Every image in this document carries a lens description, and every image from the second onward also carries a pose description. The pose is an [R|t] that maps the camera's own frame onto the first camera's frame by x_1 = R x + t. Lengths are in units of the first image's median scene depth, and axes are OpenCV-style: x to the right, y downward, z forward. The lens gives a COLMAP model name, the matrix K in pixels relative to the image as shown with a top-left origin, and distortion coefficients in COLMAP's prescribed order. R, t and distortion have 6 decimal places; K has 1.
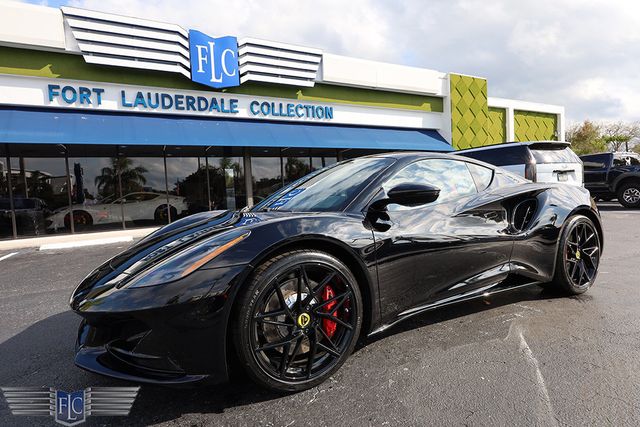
lens RADIAL K [[351.6, 0, 323.9], [0, 351.6, 215.8], [0, 0, 1]] dist [0.001672, 0.002452]
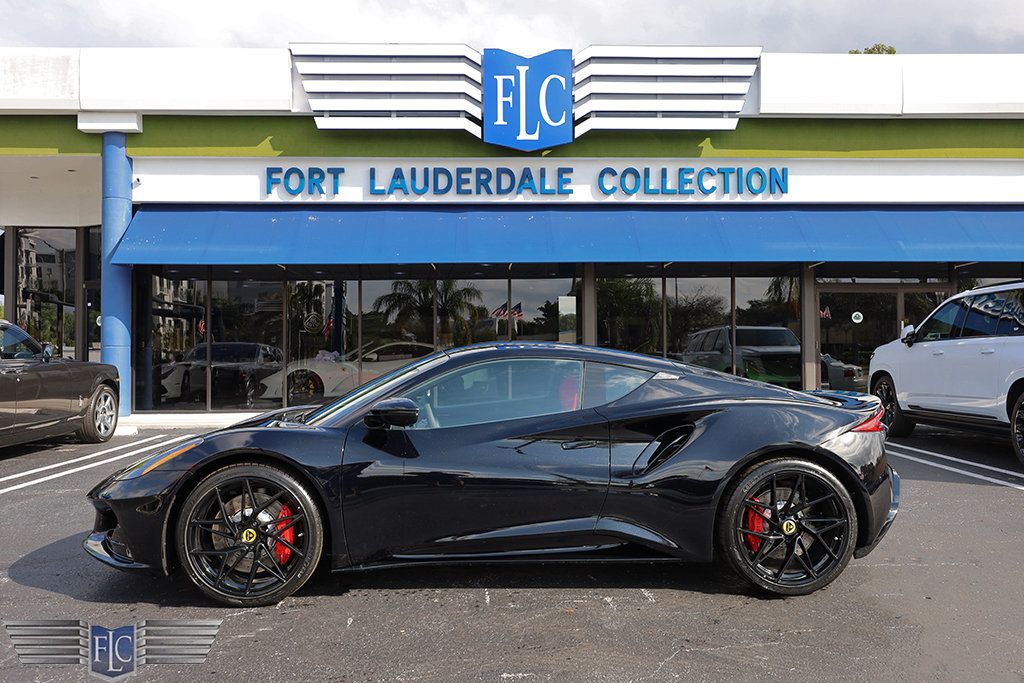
lens RADIAL K [[868.6, 0, 530.2], [0, 868.6, 340.9], [0, 0, 1]] dist [0.003441, -0.001078]
pose [[0.901722, 0.040975, -0.430370, 0.261406], [-0.065140, 0.997010, -0.041559, -0.030314], [0.427381, 0.065509, 0.901695, -0.136929]]
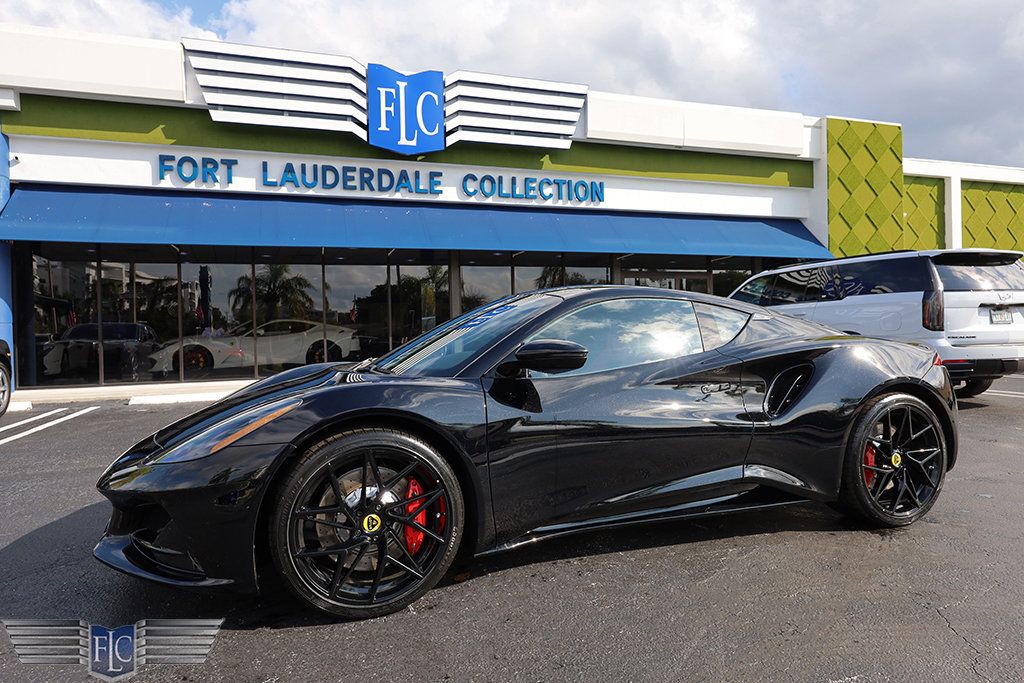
lens RADIAL K [[626.7, 0, 519.1], [0, 626.7, 341.3], [0, 0, 1]] dist [0.010671, -0.004993]
pose [[0.987274, 0.032779, -0.155610, 0.069594], [-0.038314, 0.998730, -0.032703, -0.008552], [0.154341, 0.038249, 0.987277, -0.041696]]
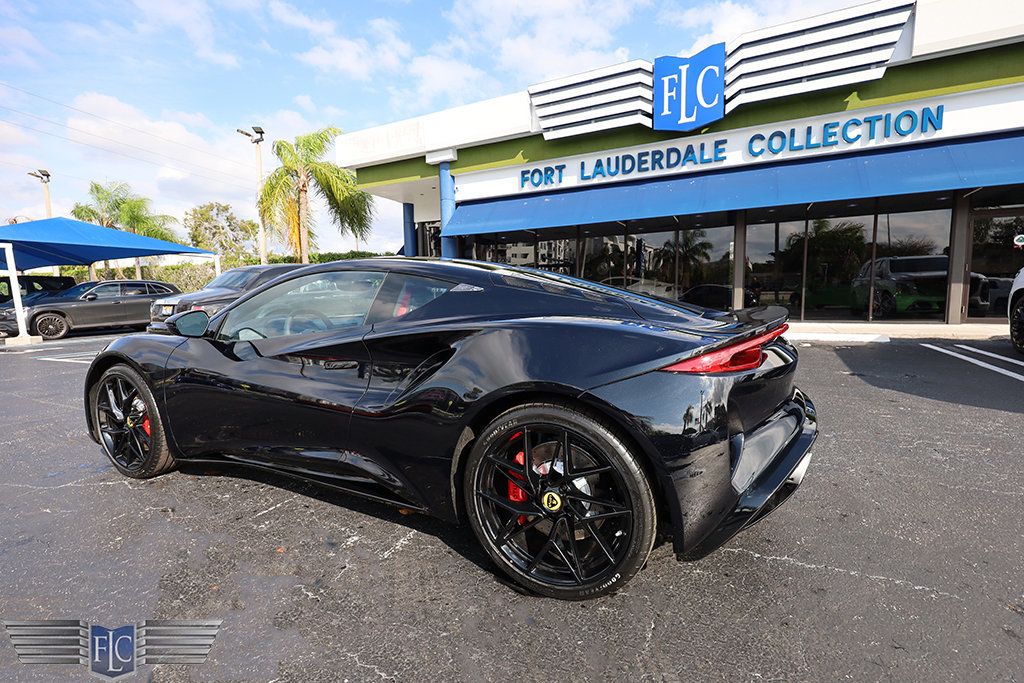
lens RADIAL K [[465.6, 0, 516.7], [0, 465.6, 338.5], [0, 0, 1]] dist [0.003622, 0.001470]
pose [[0.577845, 0.123219, -0.806792, 0.301277], [-0.051713, 0.992079, 0.114479, -0.040356], [0.814507, -0.024430, 0.579639, 0.171142]]
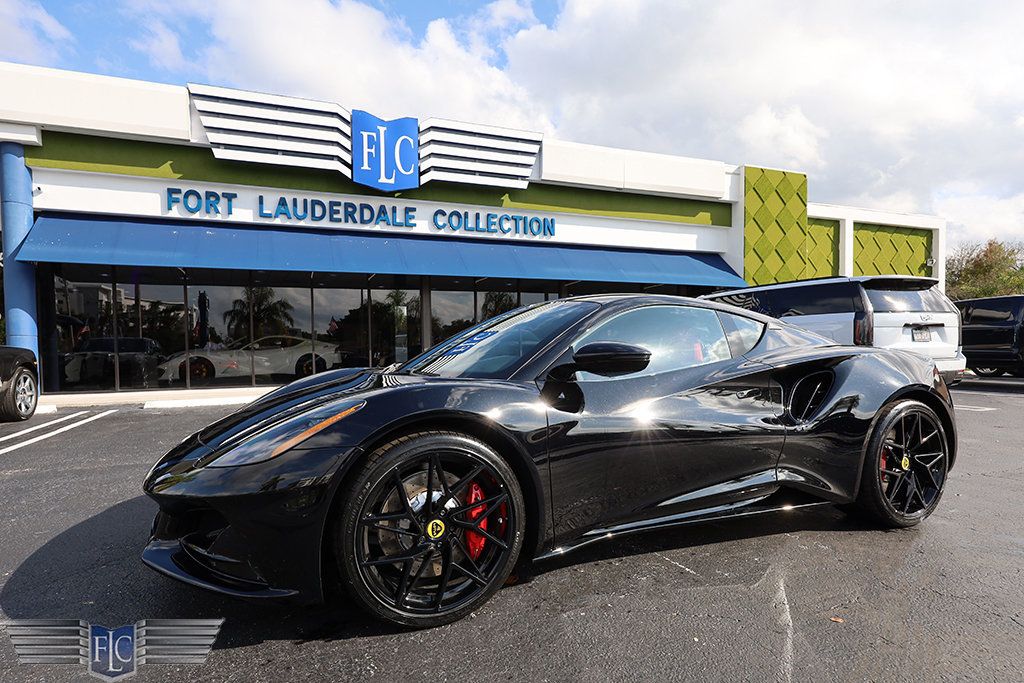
lens RADIAL K [[524.2, 0, 474.1], [0, 524.2, 370.6], [0, 0, 1]] dist [0.009270, -0.003419]
pose [[0.989688, 0.043042, -0.136622, 0.026794], [-0.044802, 0.998947, -0.009832, -0.003231], [0.136055, 0.015852, 0.990574, -0.008951]]
